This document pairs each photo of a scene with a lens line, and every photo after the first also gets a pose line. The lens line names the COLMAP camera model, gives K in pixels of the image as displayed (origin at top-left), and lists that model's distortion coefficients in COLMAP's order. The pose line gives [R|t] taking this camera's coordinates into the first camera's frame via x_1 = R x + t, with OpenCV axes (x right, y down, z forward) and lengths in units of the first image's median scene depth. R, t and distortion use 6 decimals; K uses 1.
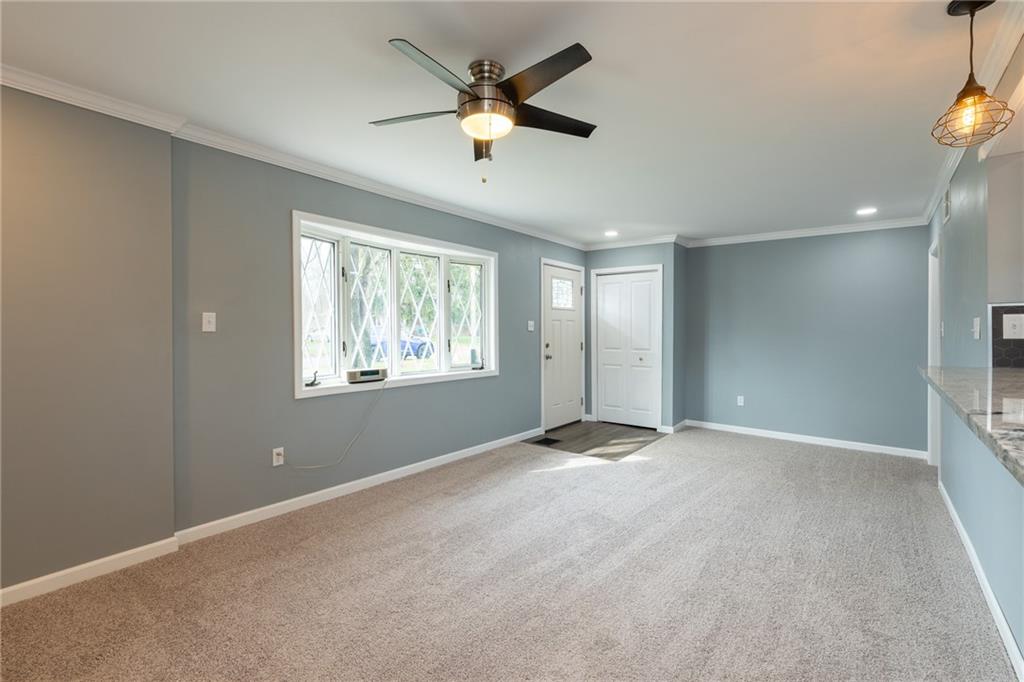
lens RADIAL K [[462.8, 0, 512.2], [0, 462.8, 337.1], [0, 0, 1]] dist [0.005535, 0.000331]
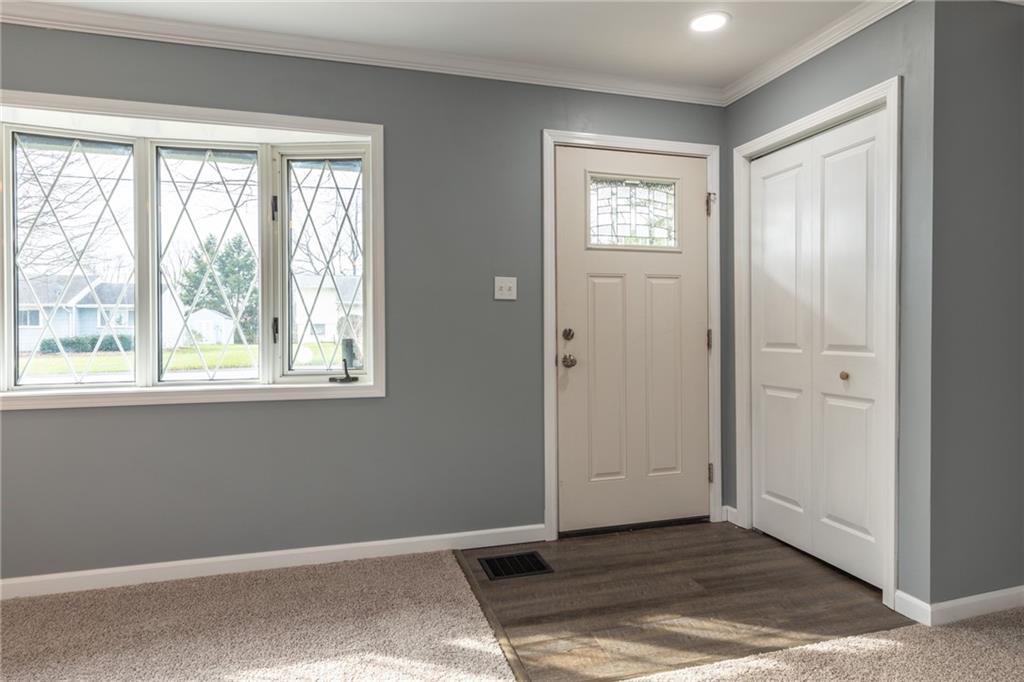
lens RADIAL K [[581.0, 0, 511.6], [0, 581.0, 339.6], [0, 0, 1]] dist [-0.001552, -0.000647]
pose [[0.804060, 0.010258, -0.594460, 0.347244], [-0.003374, 0.999914, 0.012691, 0.015601], [0.594539, -0.008199, 0.804025, 0.526434]]
